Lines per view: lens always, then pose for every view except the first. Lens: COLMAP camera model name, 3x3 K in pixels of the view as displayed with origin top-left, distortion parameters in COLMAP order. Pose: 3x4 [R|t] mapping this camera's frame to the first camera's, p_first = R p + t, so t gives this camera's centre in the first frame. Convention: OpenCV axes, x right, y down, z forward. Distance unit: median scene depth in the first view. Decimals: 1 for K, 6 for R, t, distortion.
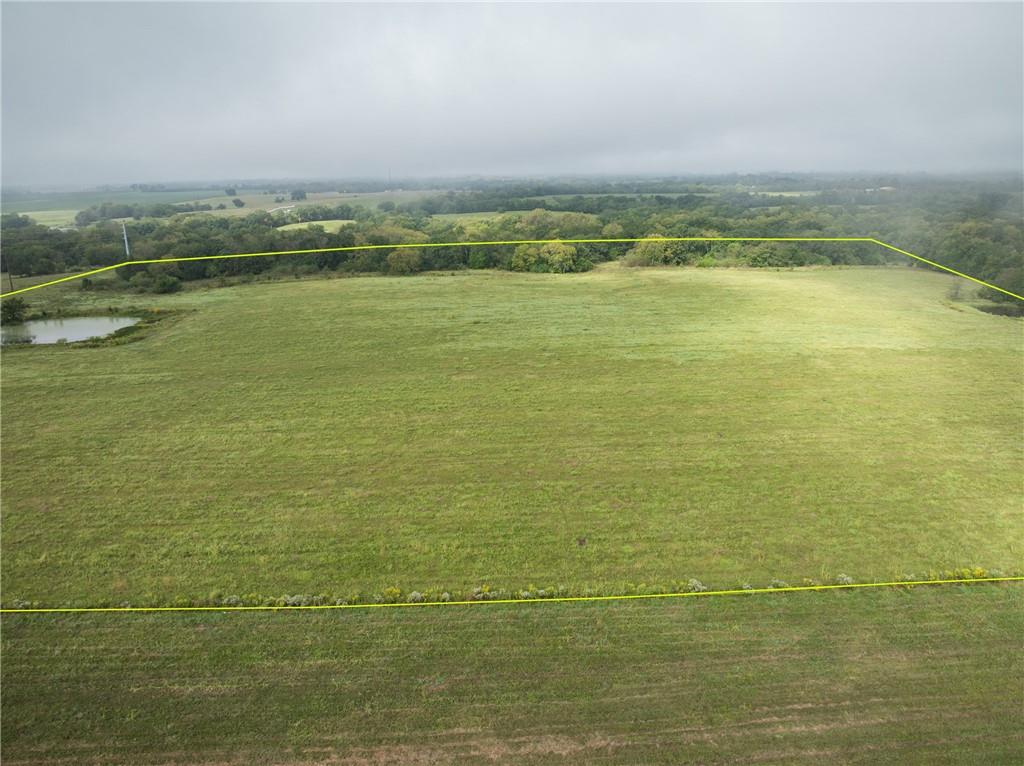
lens RADIAL K [[806.9, 0, 510.2], [0, 806.9, 380.7], [0, 0, 1]] dist [0.004241, 0.003697]
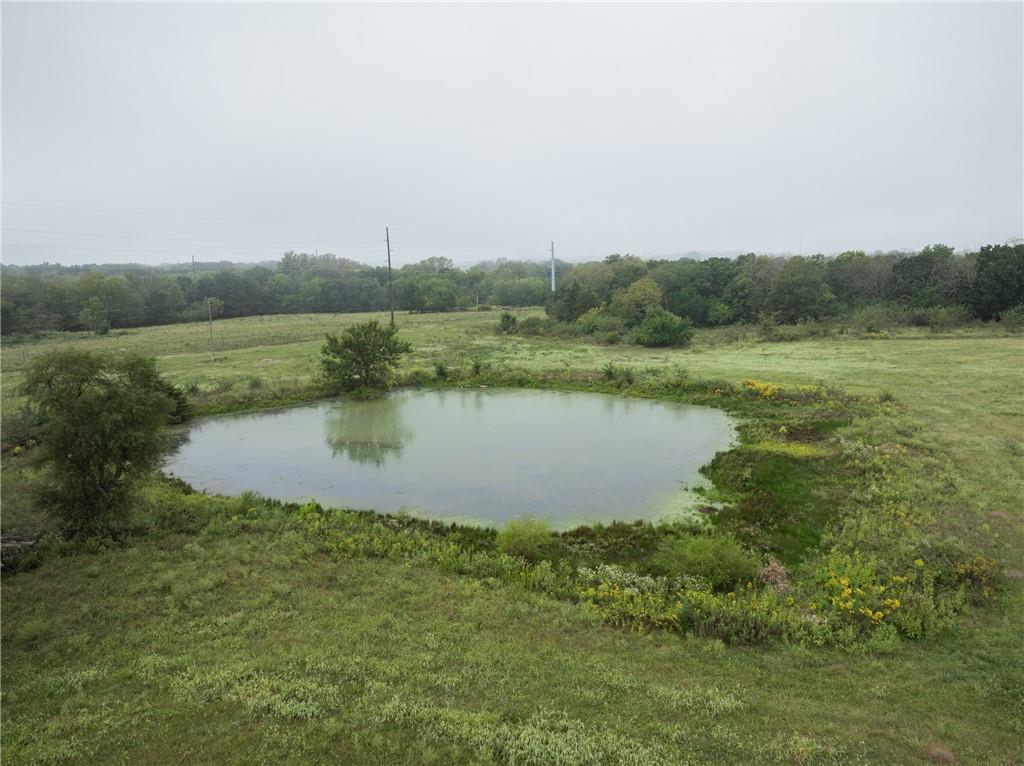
lens RADIAL K [[806.9, 0, 512.3], [0, 806.9, 382.9], [0, 0, 1]] dist [0.004241, 0.003697]
pose [[0.910688, 0.077772, -0.405708, -0.337528], [-0.114874, 0.991058, -0.067877, -0.048409], [0.396802, 0.108420, 0.911479, 0.575942]]
